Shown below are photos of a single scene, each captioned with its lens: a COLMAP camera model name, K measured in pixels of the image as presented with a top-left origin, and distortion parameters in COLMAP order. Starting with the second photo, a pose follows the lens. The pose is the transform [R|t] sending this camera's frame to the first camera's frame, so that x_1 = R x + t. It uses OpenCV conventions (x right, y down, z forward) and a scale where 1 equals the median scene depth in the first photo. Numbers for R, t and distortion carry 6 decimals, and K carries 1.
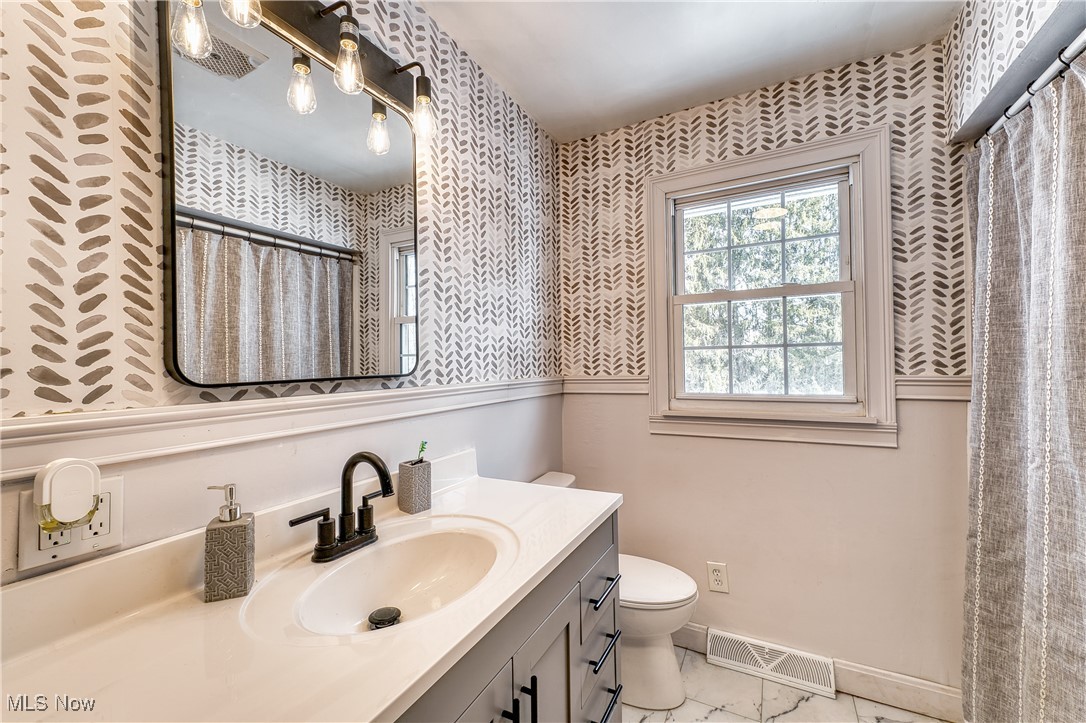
lens RADIAL K [[444.8, 0, 539.1], [0, 444.8, 361.0], [0, 0, 1]] dist [-0.000758, 0.001228]
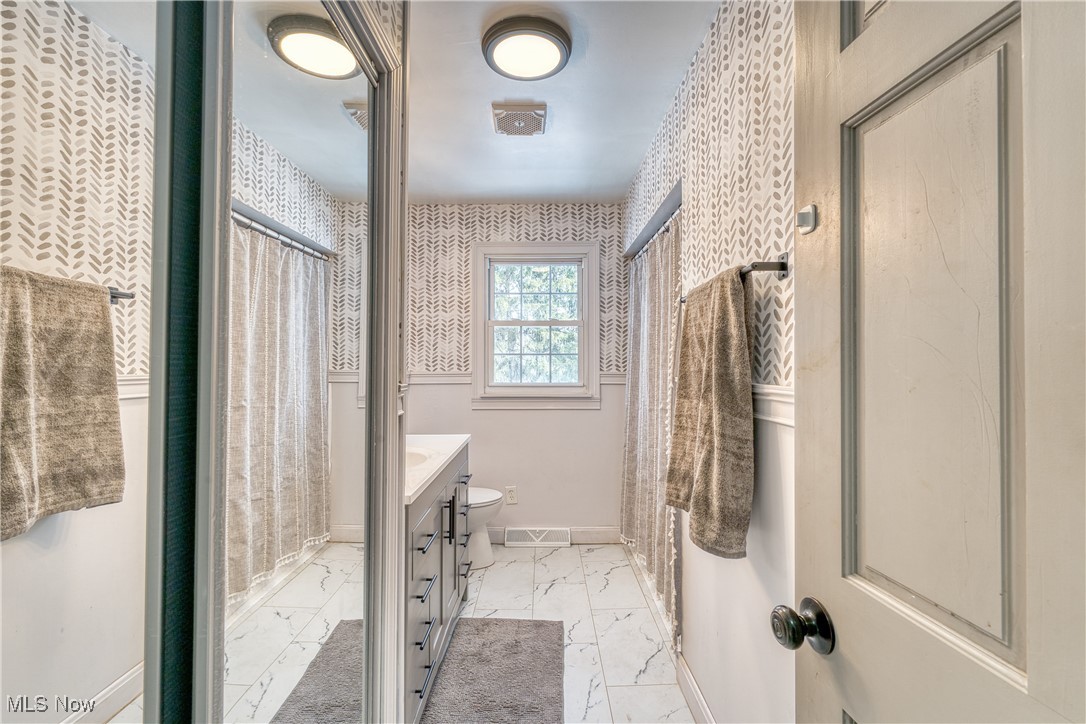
lens RADIAL K [[463.3, 0, 543.1], [0, 463.3, 362.1], [0, 0, 1]] dist [-0.000390, 0.000277]
pose [[0.882547, 0.018179, 0.469873, -0.307999], [-0.017745, 0.999828, -0.005352, 0.005281], [-0.469889, -0.003615, 0.882718, -0.562036]]
